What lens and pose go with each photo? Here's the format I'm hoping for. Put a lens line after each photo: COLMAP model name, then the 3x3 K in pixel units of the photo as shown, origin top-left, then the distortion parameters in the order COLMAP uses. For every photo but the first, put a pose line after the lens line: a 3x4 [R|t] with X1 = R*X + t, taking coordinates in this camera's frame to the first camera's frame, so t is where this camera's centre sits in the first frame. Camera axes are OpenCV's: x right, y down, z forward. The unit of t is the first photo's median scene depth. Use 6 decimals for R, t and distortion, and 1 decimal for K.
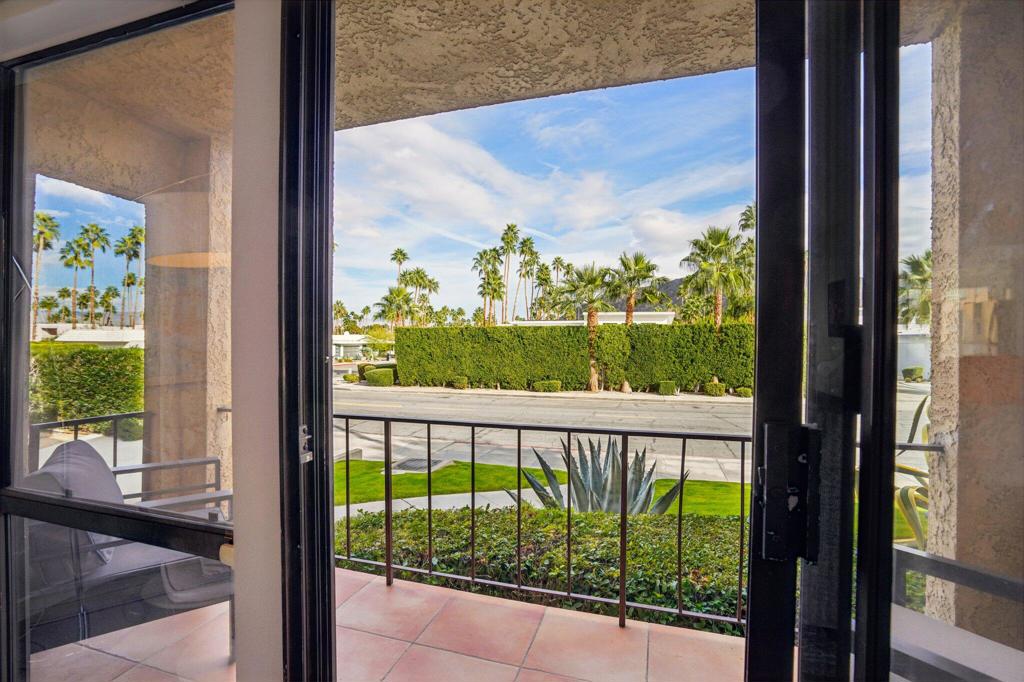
lens RADIAL K [[477.7, 0, 501.2], [0, 477.7, 336.7], [0, 0, 1]] dist [-0.048580, 0.016112]
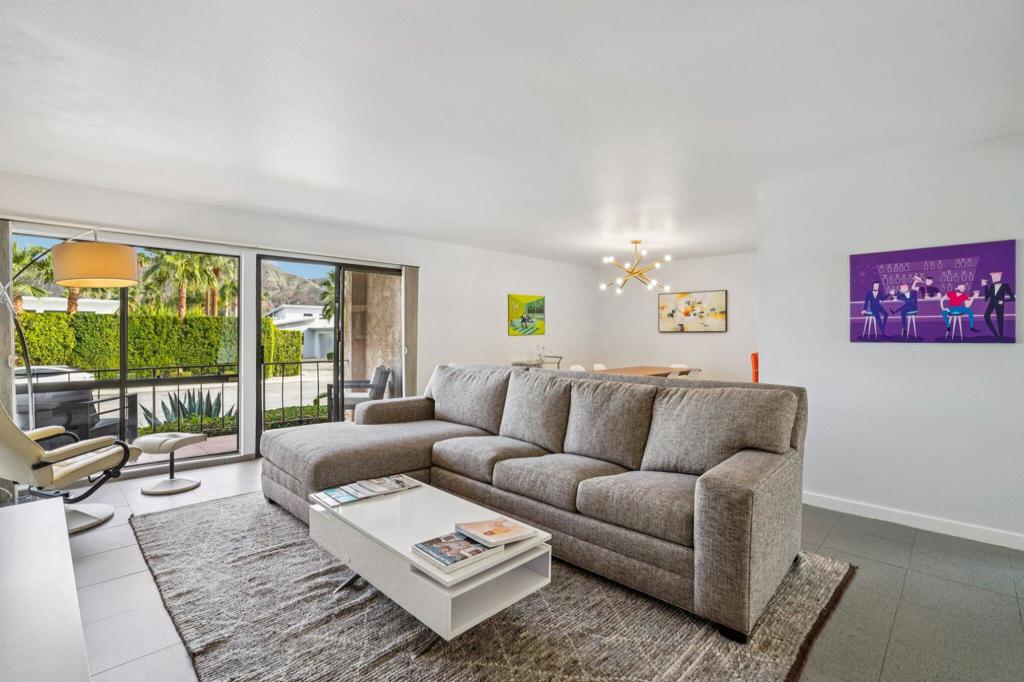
lens RADIAL K [[477.7, 0, 512.5], [0, 477.7, 336.1], [0, 0, 1]] dist [-0.048580, 0.016112]
pose [[0.462421, -0.007680, 0.886627, -0.047443], [-0.009105, 0.999869, 0.013410, -0.001053], [-0.886614, -0.014274, 0.462291, -0.049376]]
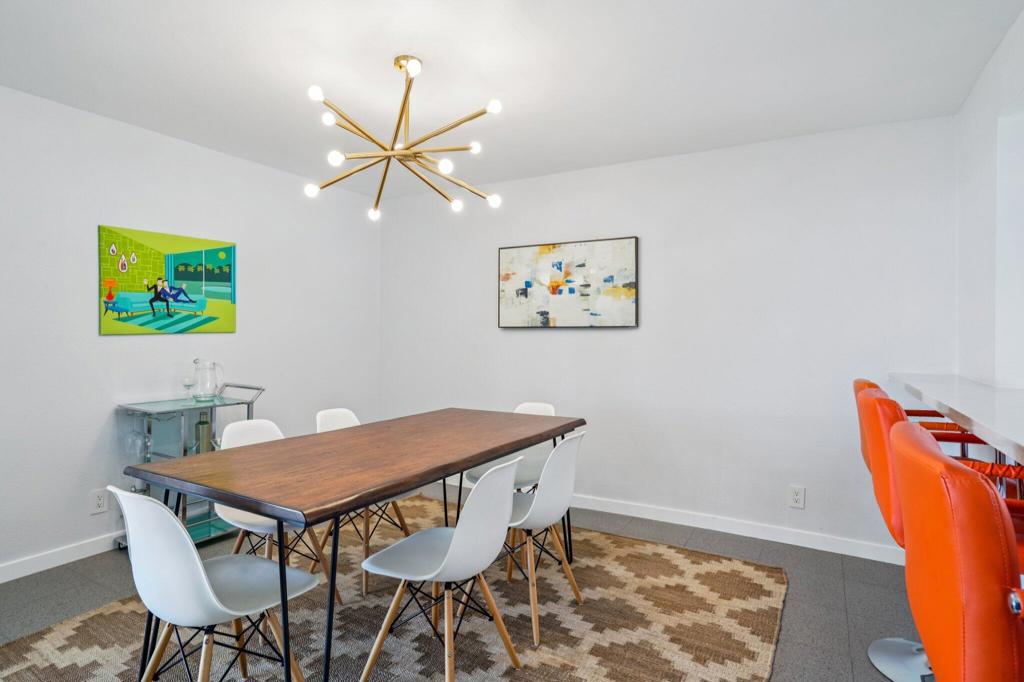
lens RADIAL K [[527.3, 0, 518.2], [0, 527.3, 343.1], [0, 0, 1]] dist [-0.028566, 0.006906]
pose [[0.217804, -0.019009, 0.975807, 0.009037], [-0.013475, 0.999656, 0.022482, -0.000546], [-0.975899, -0.018046, 0.217473, -0.043213]]
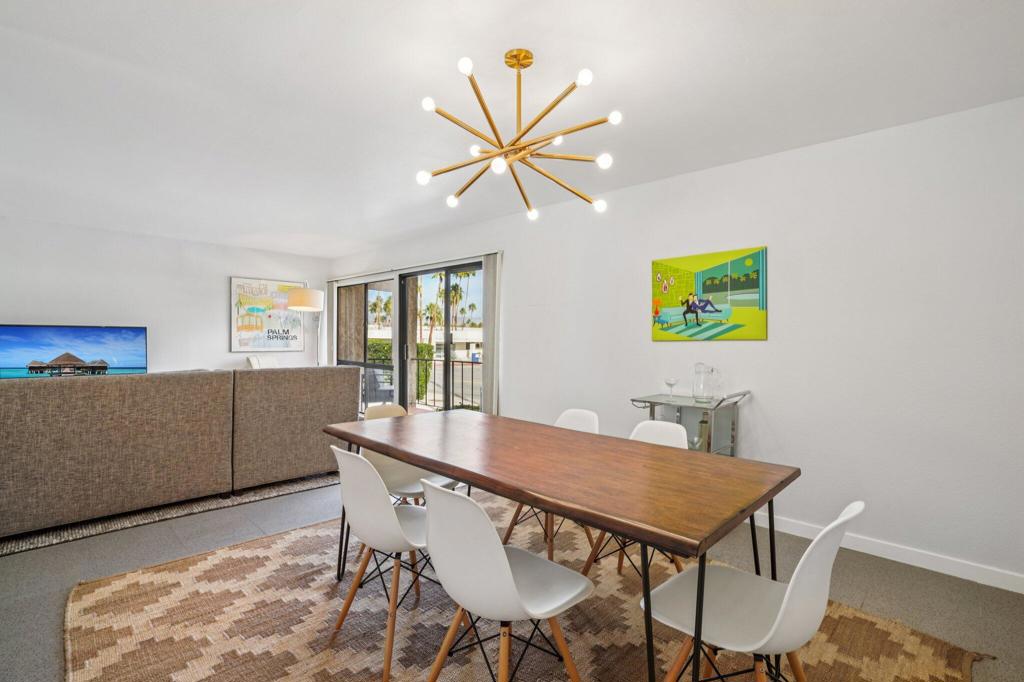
lens RADIAL K [[477.7, 0, 490.9], [0, 477.7, 349.5], [0, 0, 1]] dist [-0.048580, 0.016112]
pose [[0.881274, 0.017374, -0.472287, 0.050983], [-0.002732, 0.999495, 0.031669, -0.000470], [0.472598, -0.026619, 0.880876, -0.055860]]
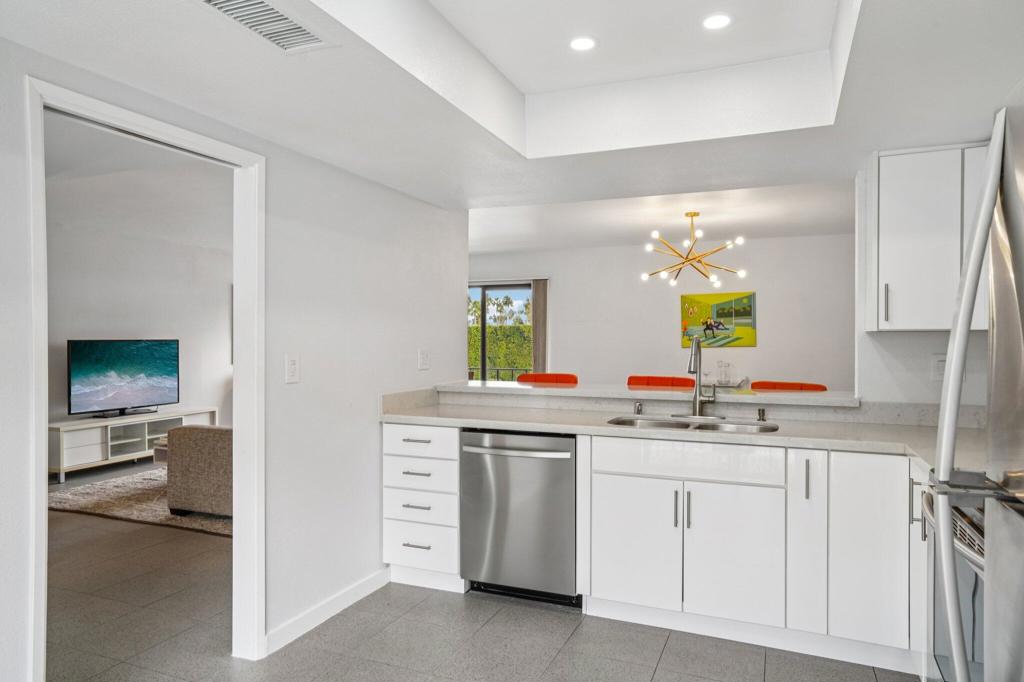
lens RADIAL K [[669.8, 0, 493.6], [0, 669.8, 343.0], [0, 0, 1]] dist [0.019707, 0.000393]
pose [[0.992947, -0.002520, -0.118536, 0.024166], [0.004348, 0.999876, 0.015164, -0.002396], [0.118483, -0.015573, 0.992834, -0.116112]]
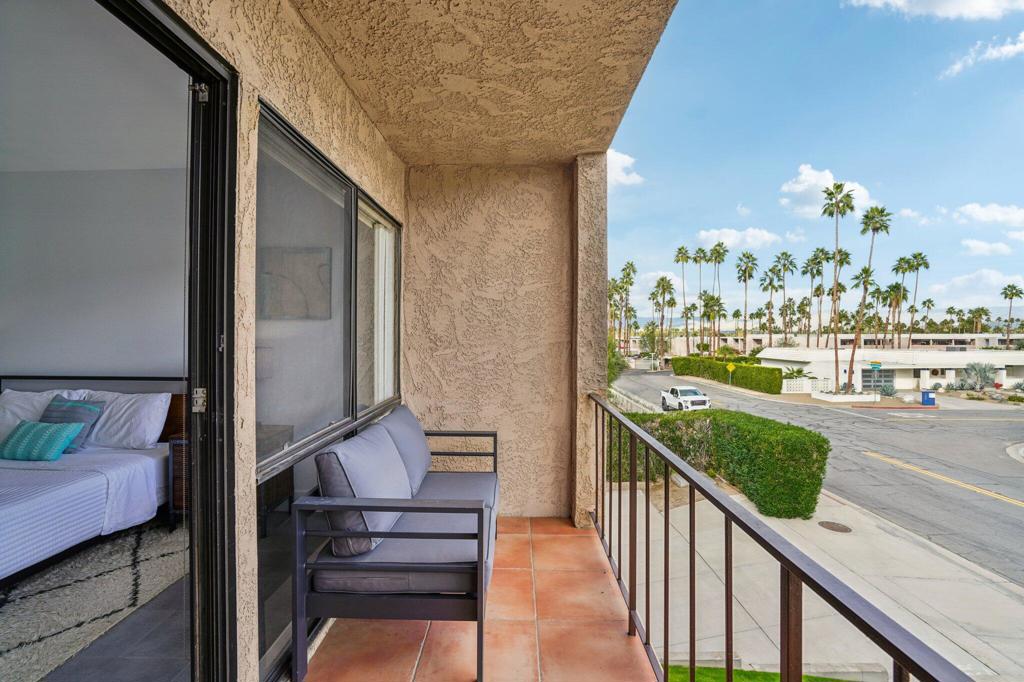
lens RADIAL K [[477.7, 0, 513.6], [0, 477.7, 323.5], [0, 0, 1]] dist [-0.048580, 0.016112]
pose [[0.301661, -0.026060, -0.953059, 0.017368], [0.005477, 0.999657, -0.025601, -0.040916], [0.953400, 0.002503, 0.301700, 0.021413]]
